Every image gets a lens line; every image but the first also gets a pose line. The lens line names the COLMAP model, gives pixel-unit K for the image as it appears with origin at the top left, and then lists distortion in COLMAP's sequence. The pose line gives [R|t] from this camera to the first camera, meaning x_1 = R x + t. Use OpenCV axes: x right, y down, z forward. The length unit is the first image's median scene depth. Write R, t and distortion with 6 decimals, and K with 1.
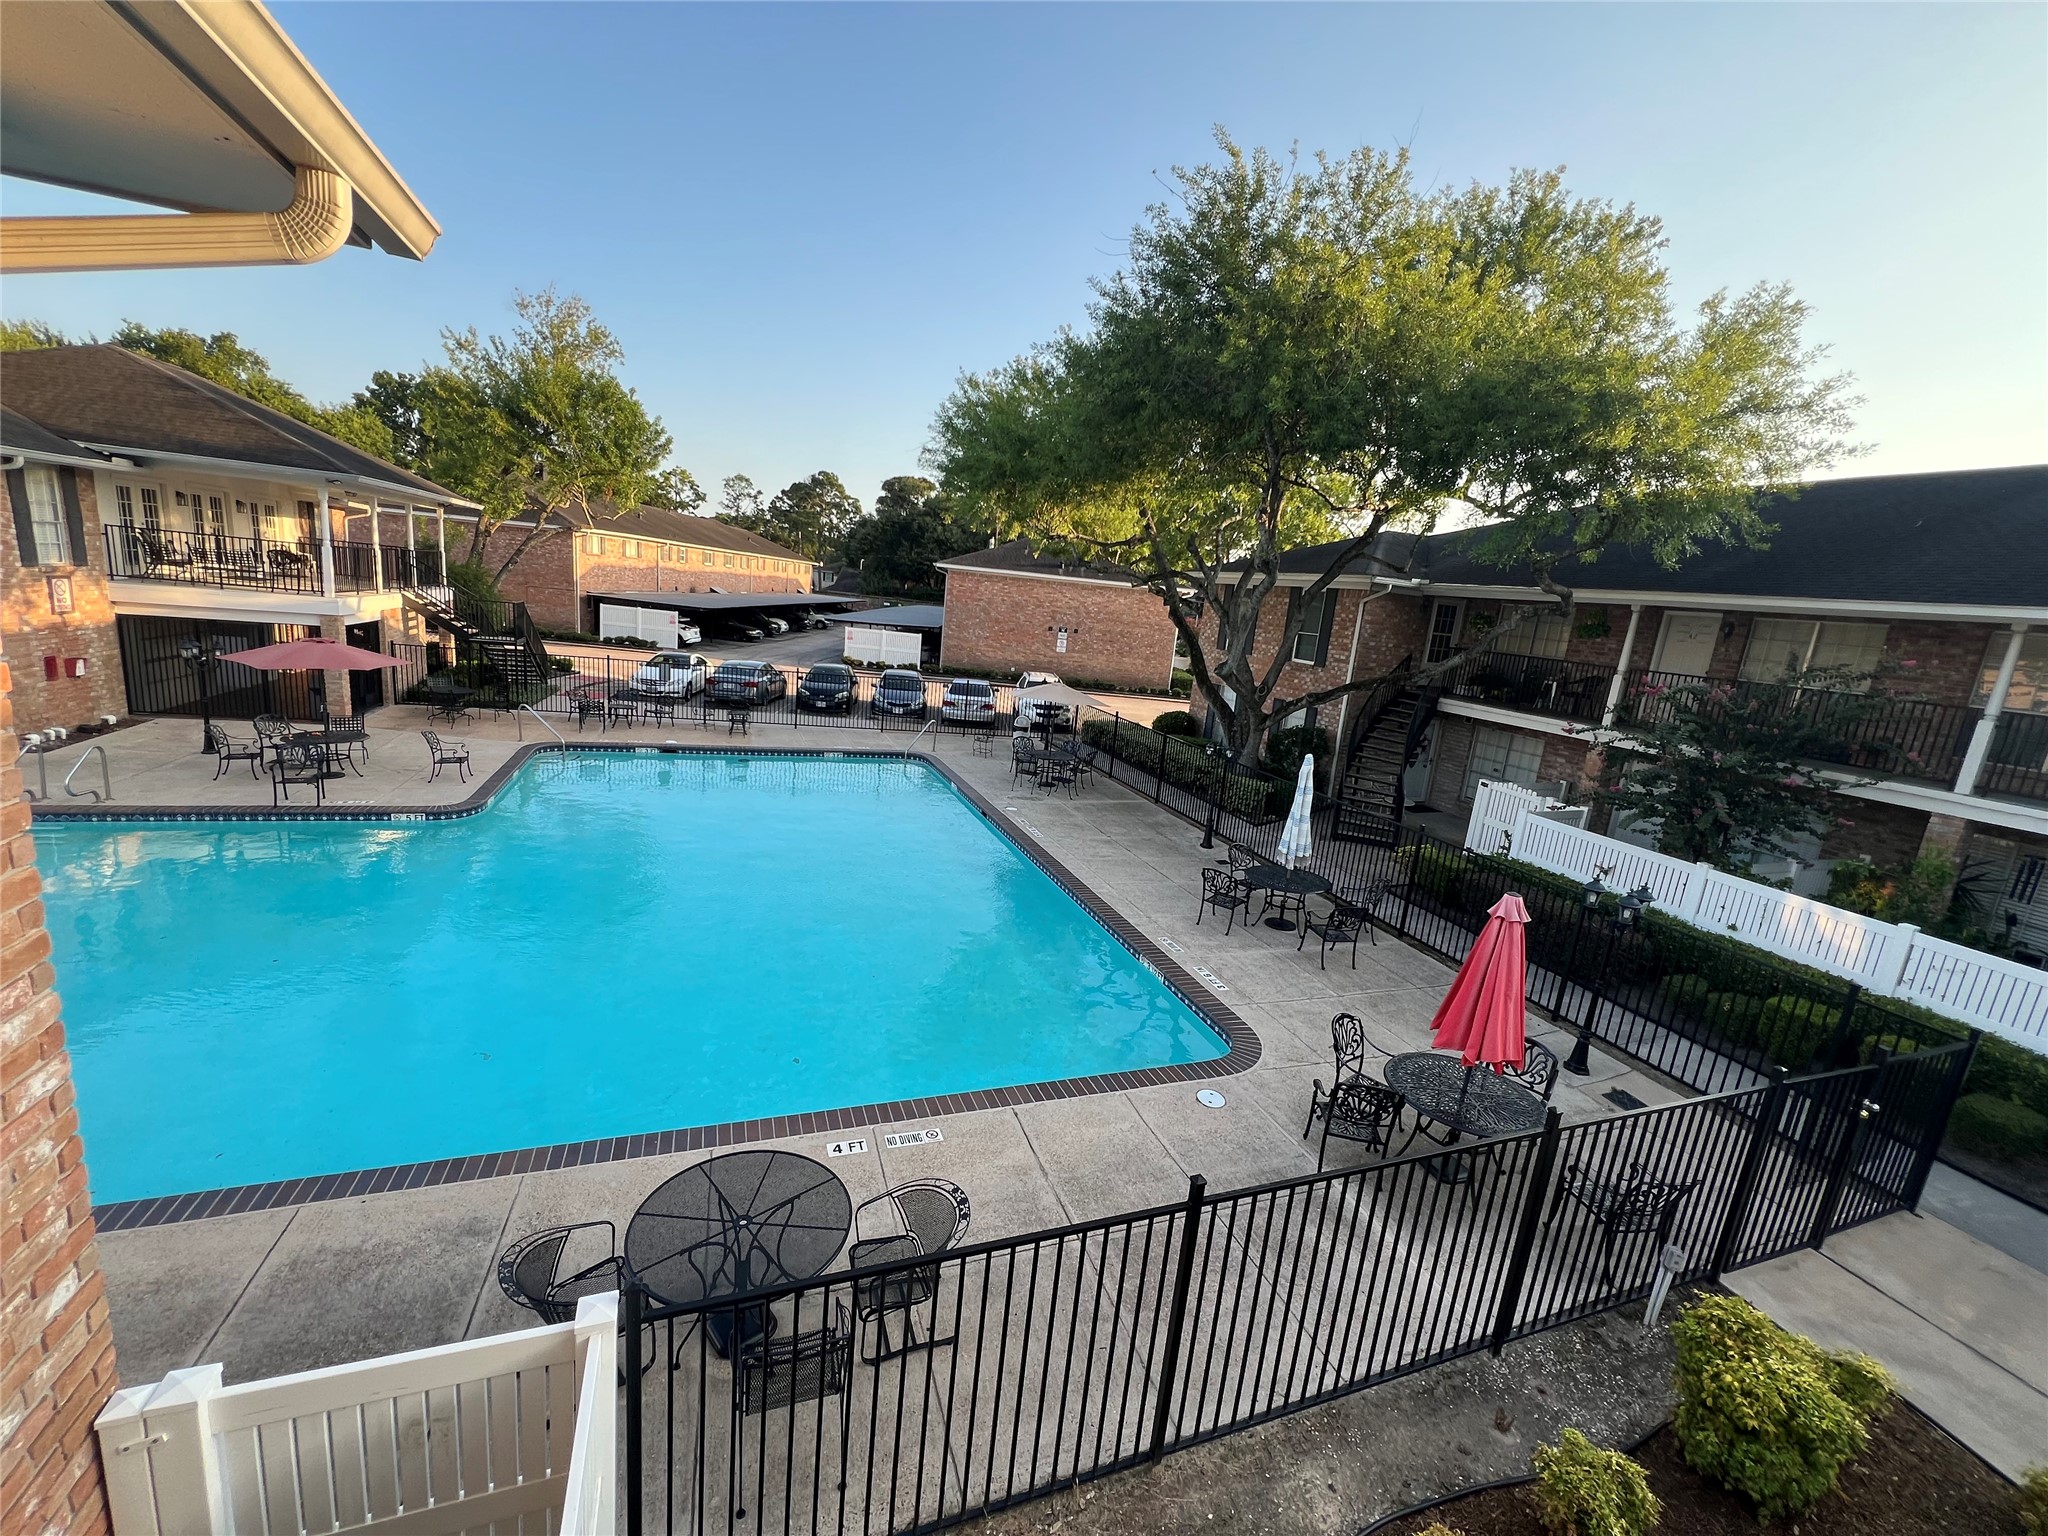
lens RADIAL K [[820.2, 0, 1028.2], [0, 820.2, 775.1], [0, 0, 1]] dist [0.001216, -0.000026]
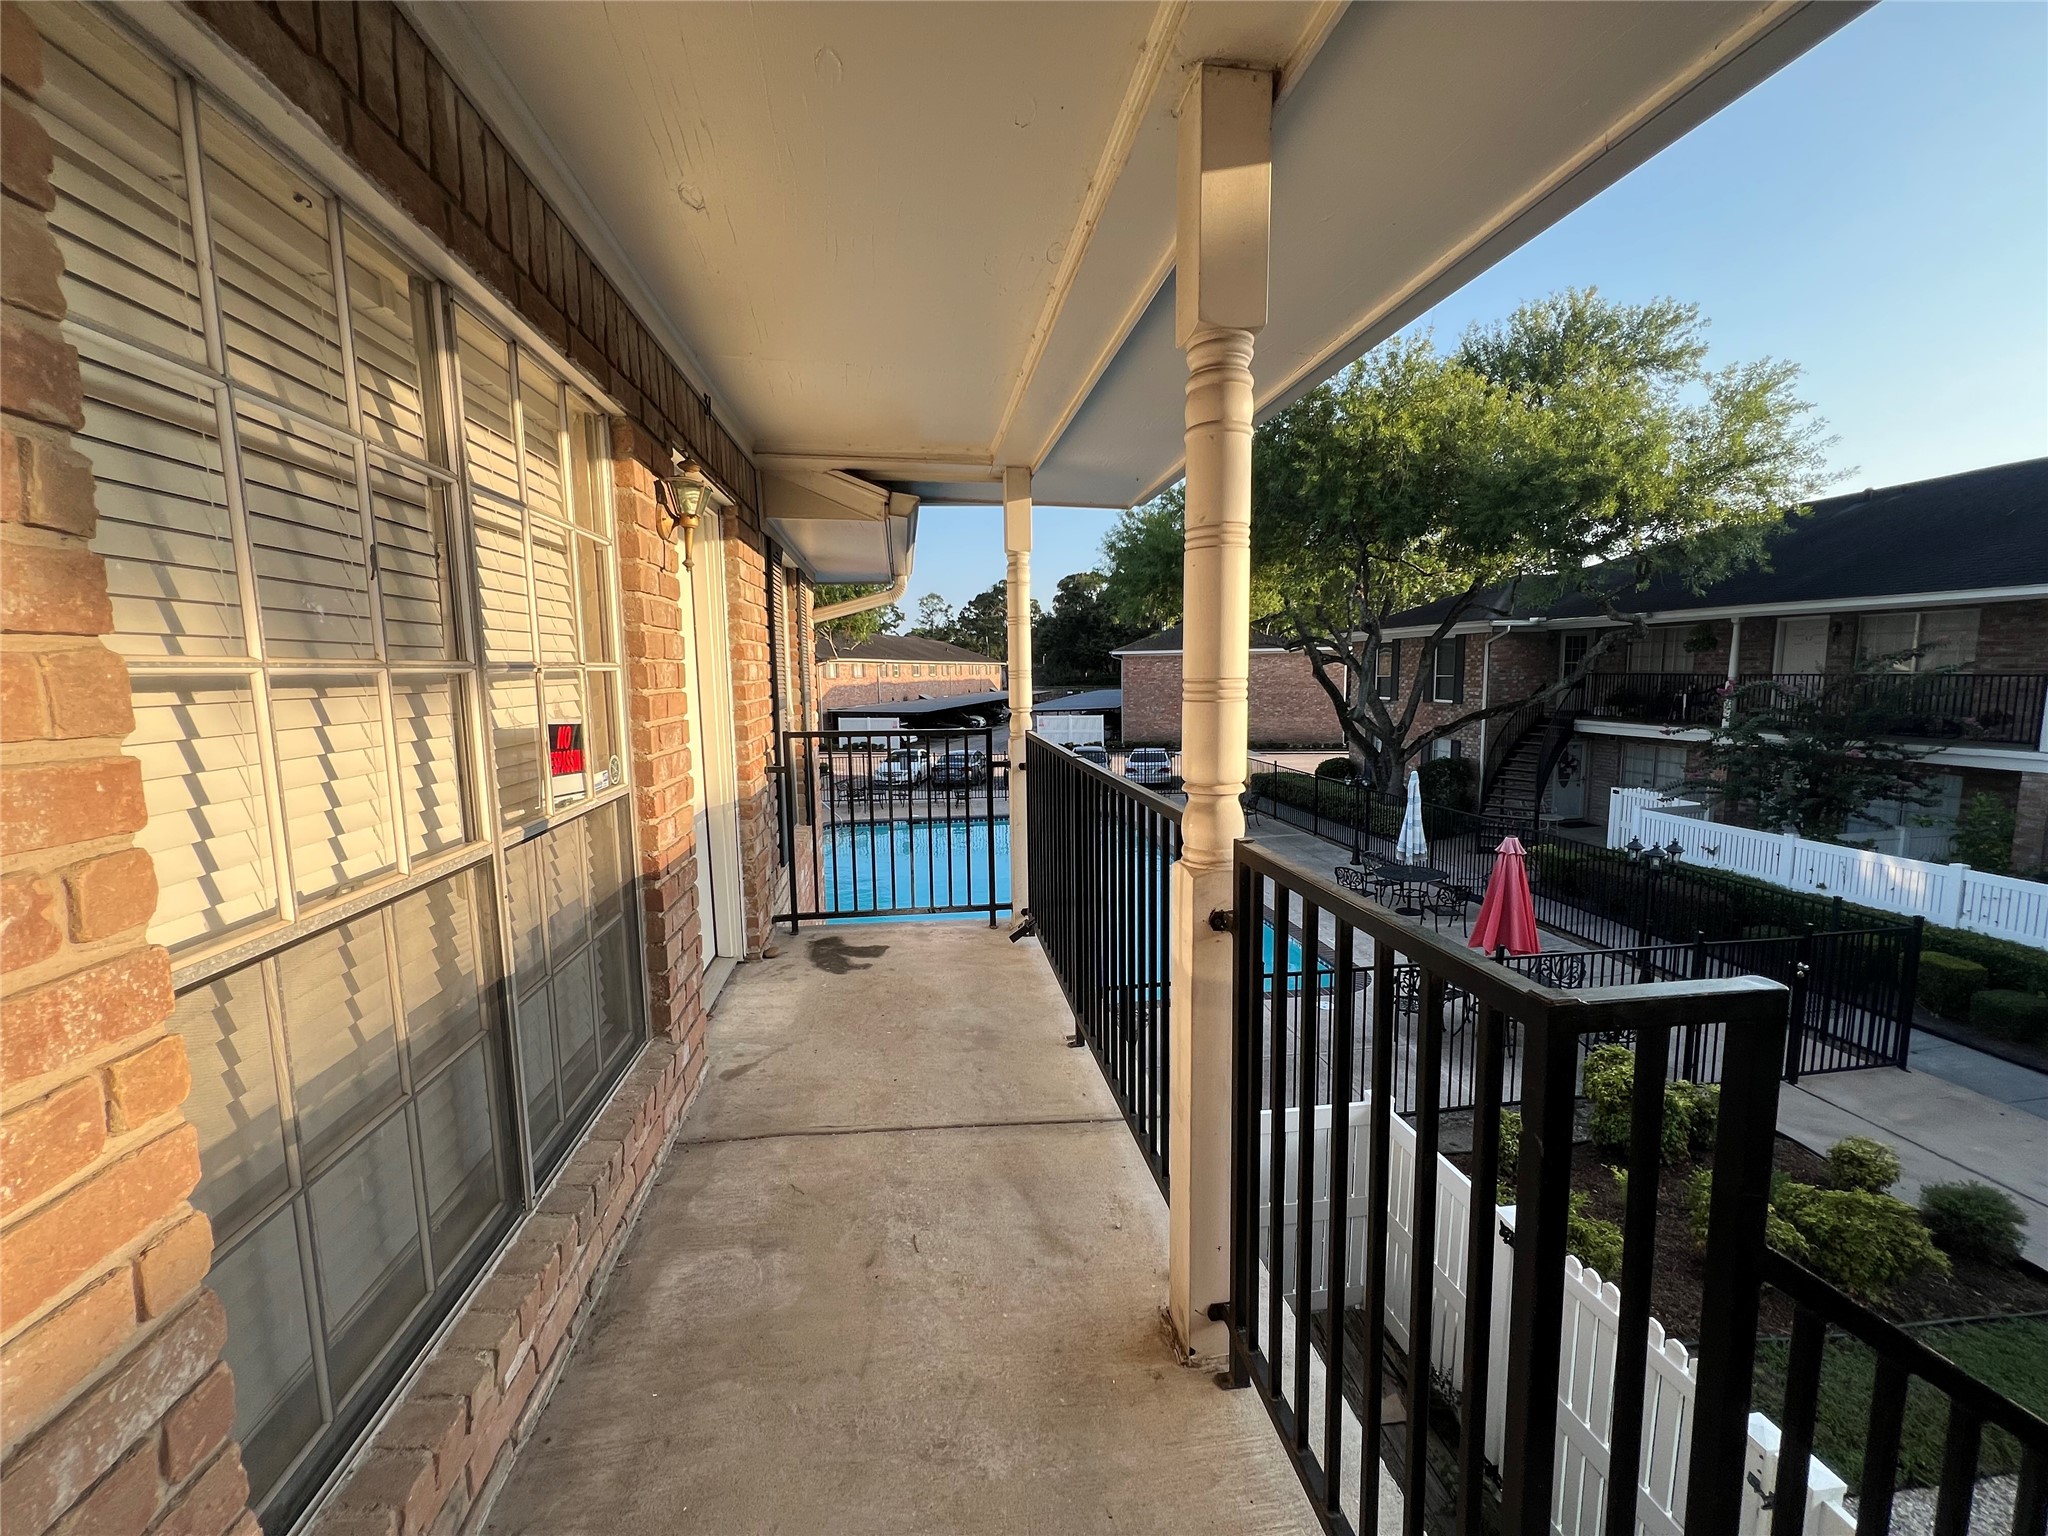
lens RADIAL K [[820.2, 0, 1028.2], [0, 820.2, 775.1], [0, 0, 1]] dist [0.001216, -0.000026]
pose [[0.970646, -0.087245, -0.224132, 0.031687], [0.064715, 0.992259, -0.105987, 0.048568], [0.231644, 0.088371, 0.968778, -0.228203]]
